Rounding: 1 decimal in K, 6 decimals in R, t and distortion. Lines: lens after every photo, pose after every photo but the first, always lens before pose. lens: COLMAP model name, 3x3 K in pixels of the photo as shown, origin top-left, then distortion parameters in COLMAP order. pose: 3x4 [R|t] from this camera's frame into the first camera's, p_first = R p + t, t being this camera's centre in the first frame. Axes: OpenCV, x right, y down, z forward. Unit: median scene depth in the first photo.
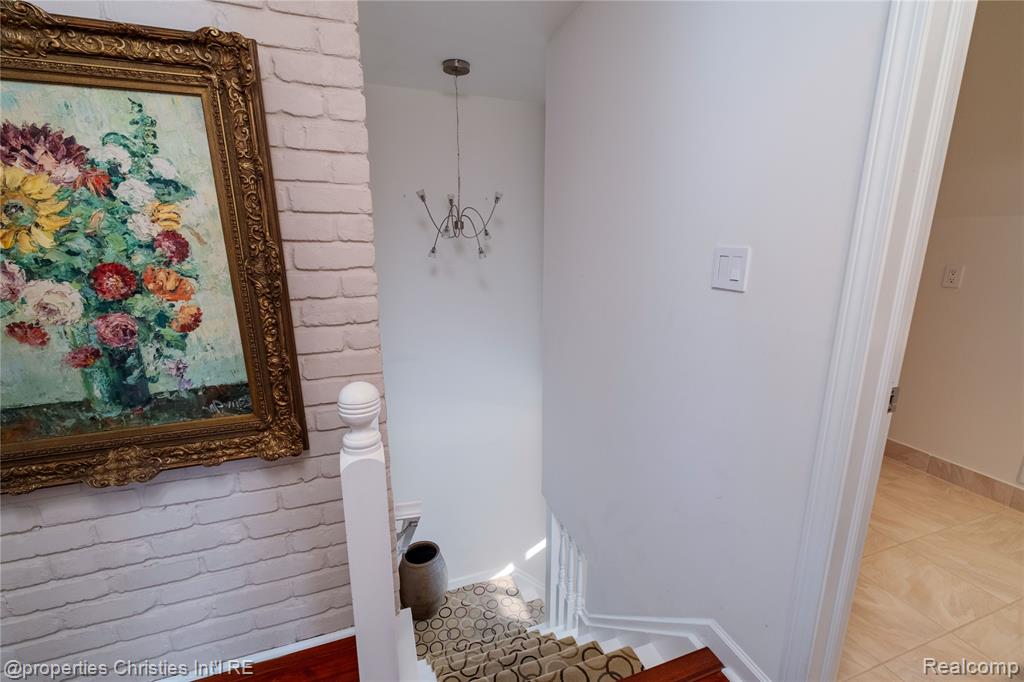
lens RADIAL K [[431.2, 0, 512.0], [0, 431.2, 341.0], [0, 0, 1]] dist [0.000448, -0.000066]
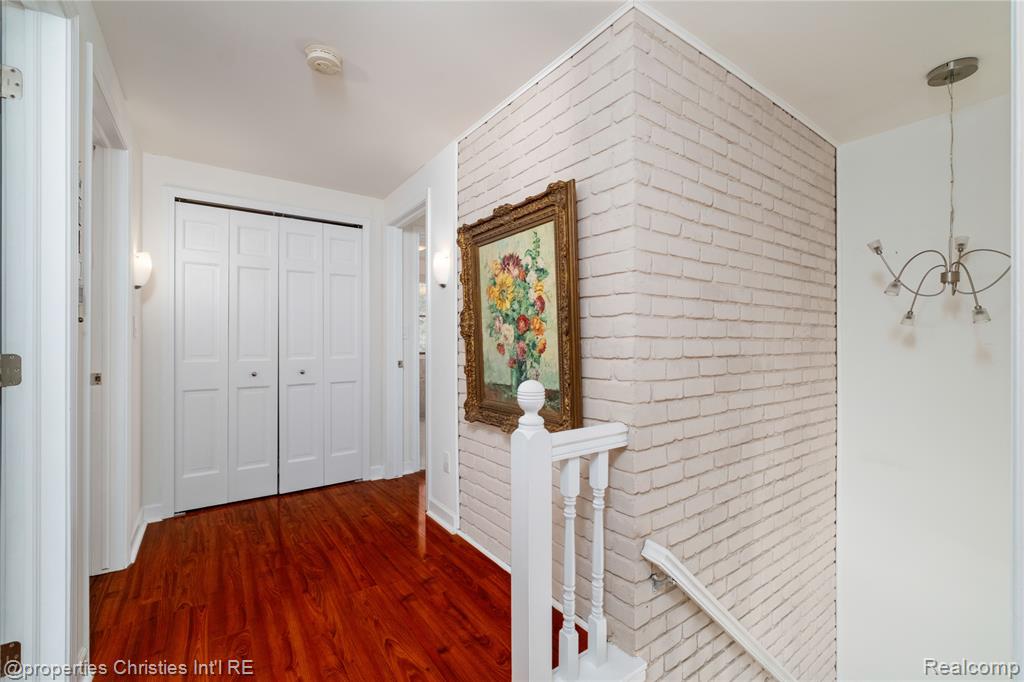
lens RADIAL K [[431.2, 0, 512.0], [0, 431.2, 341.0], [0, 0, 1]] dist [0.000448, -0.000066]
pose [[0.288581, 0.002996, -0.957451, 0.903422], [-0.210466, 0.975735, -0.060382, 0.060587], [0.934037, 0.218936, 0.282209, 0.431667]]
